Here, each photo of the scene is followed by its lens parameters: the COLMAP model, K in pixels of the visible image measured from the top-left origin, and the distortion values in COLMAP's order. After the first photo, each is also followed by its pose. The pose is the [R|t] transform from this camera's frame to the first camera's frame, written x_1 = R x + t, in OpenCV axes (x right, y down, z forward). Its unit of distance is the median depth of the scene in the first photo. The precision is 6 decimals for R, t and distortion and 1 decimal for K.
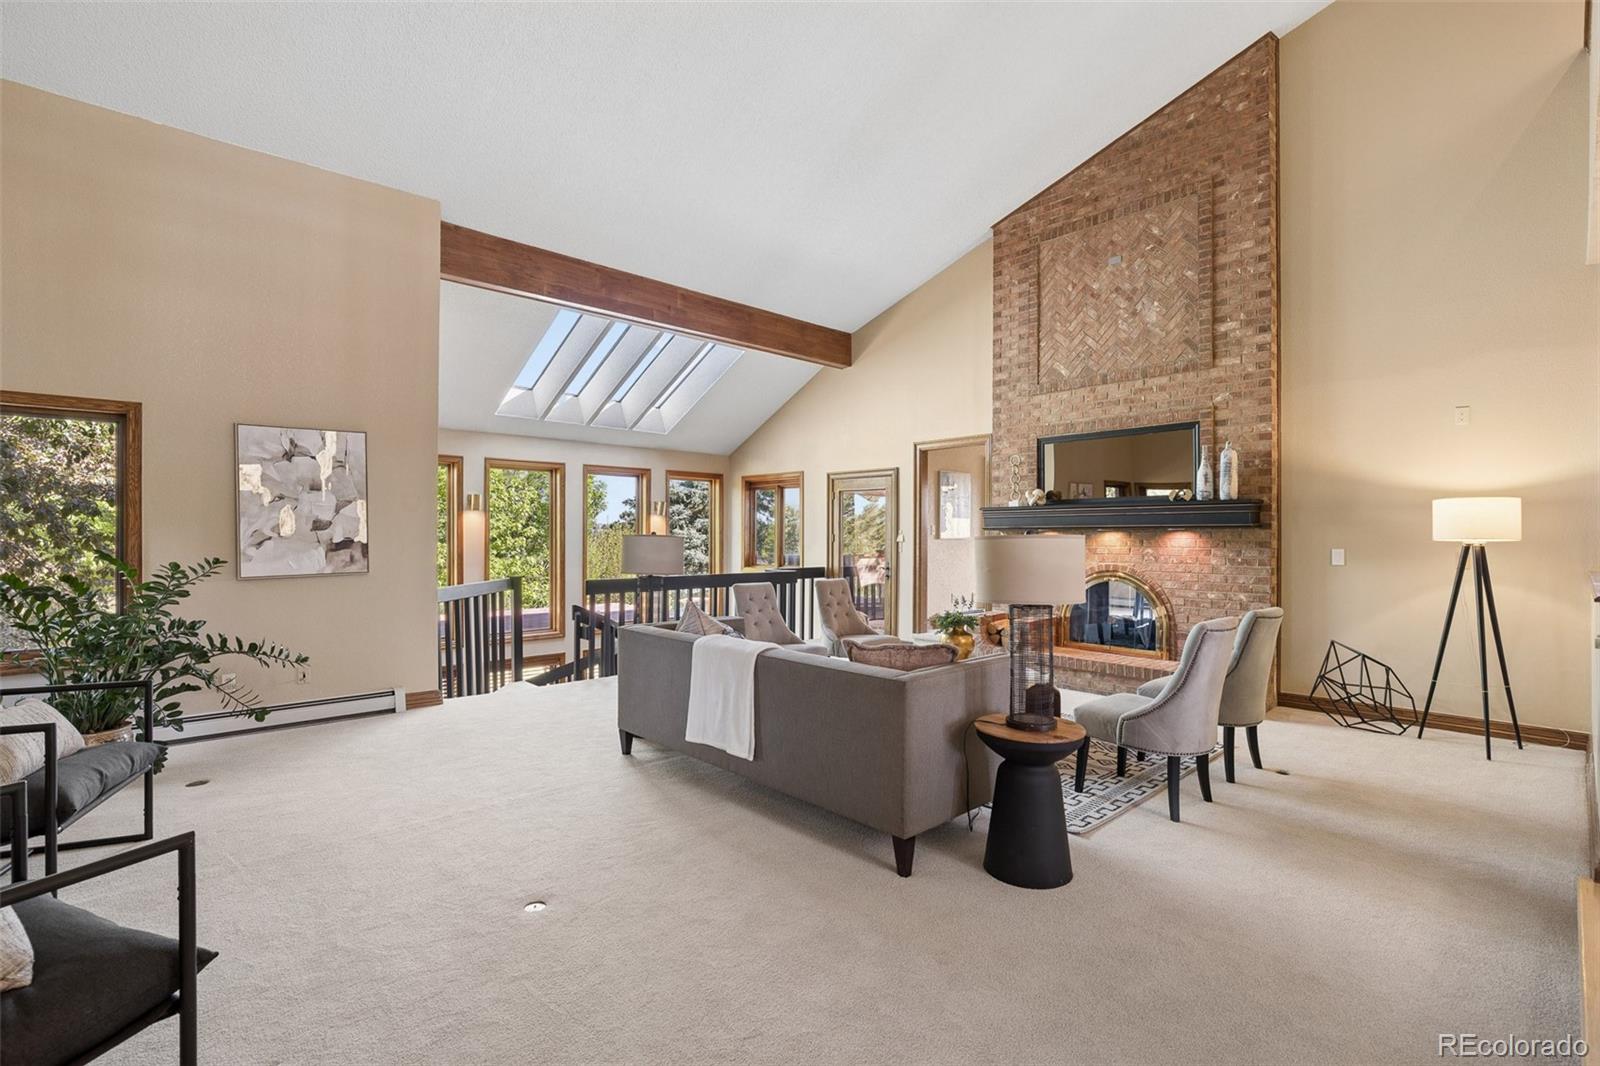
lens RADIAL K [[729.5, 0, 799.9], [0, 729.5, 533.2], [0, 0, 1]] dist [-0.018670, 0.004445]
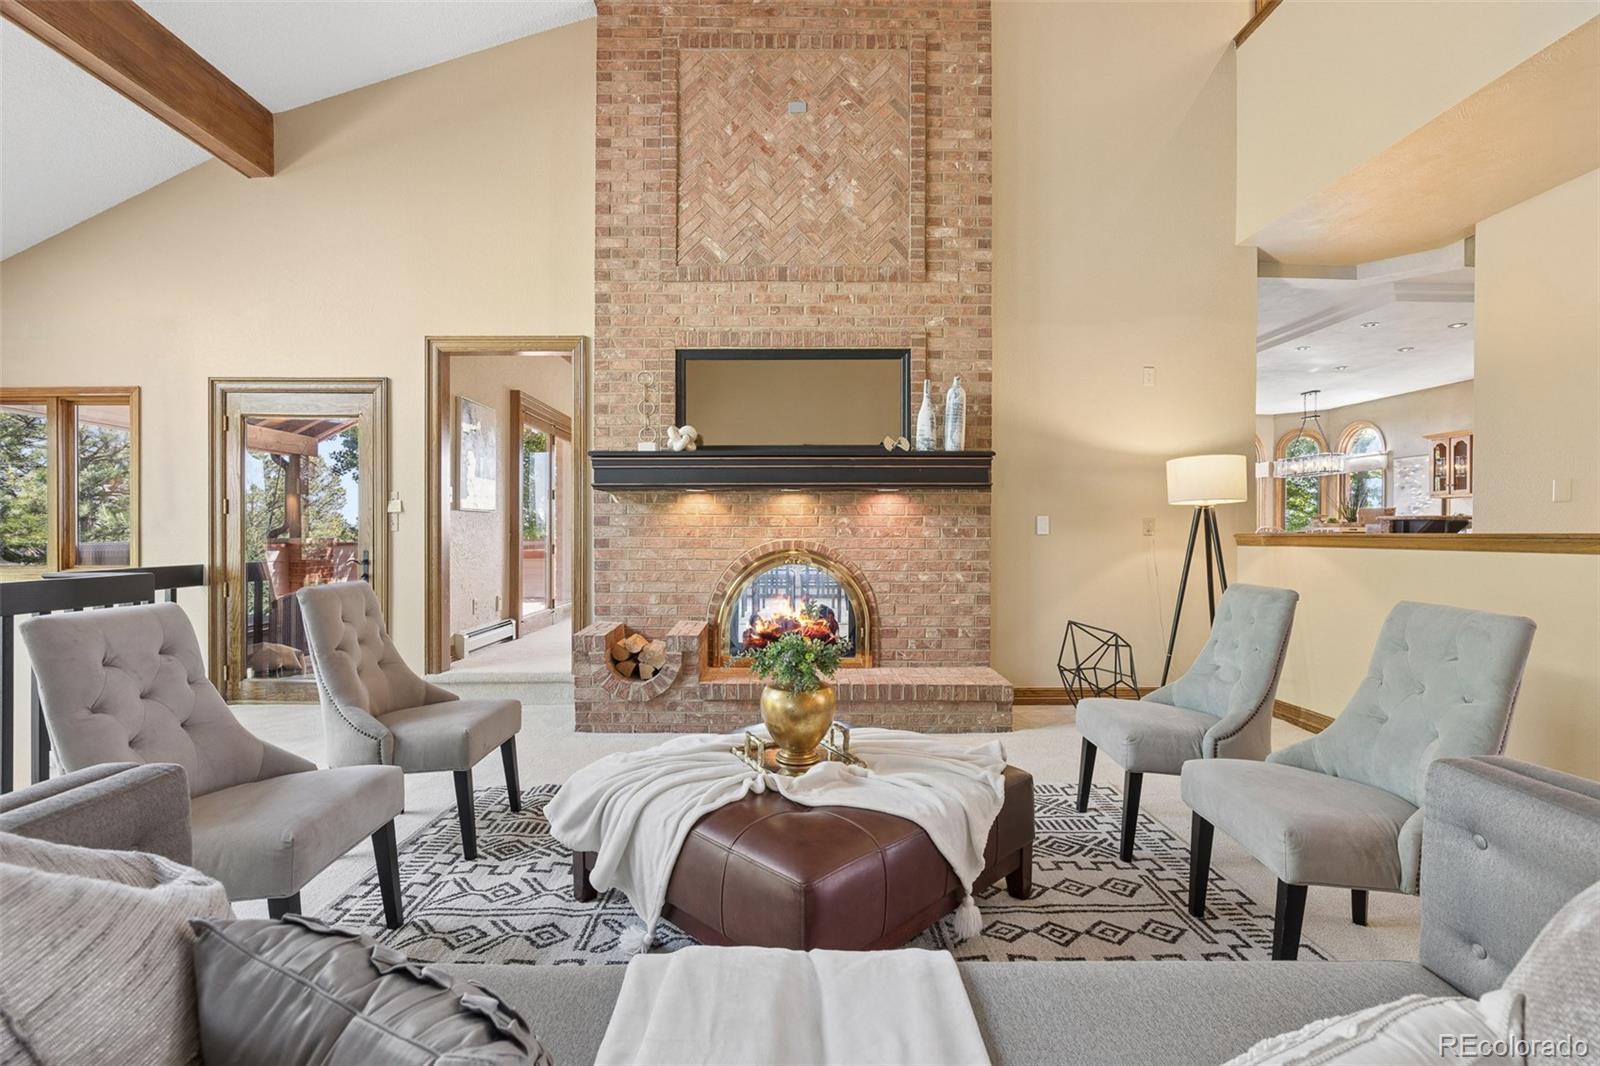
lens RADIAL K [[729.5, 0, 798.0], [0, 729.5, 534.2], [0, 0, 1]] dist [-0.018670, 0.004445]
pose [[0.666238, -0.007007, 0.745706, -0.091397], [-0.000461, 0.999952, 0.009808, 0.029716], [-0.745739, -0.006878, 0.666203, 0.529186]]
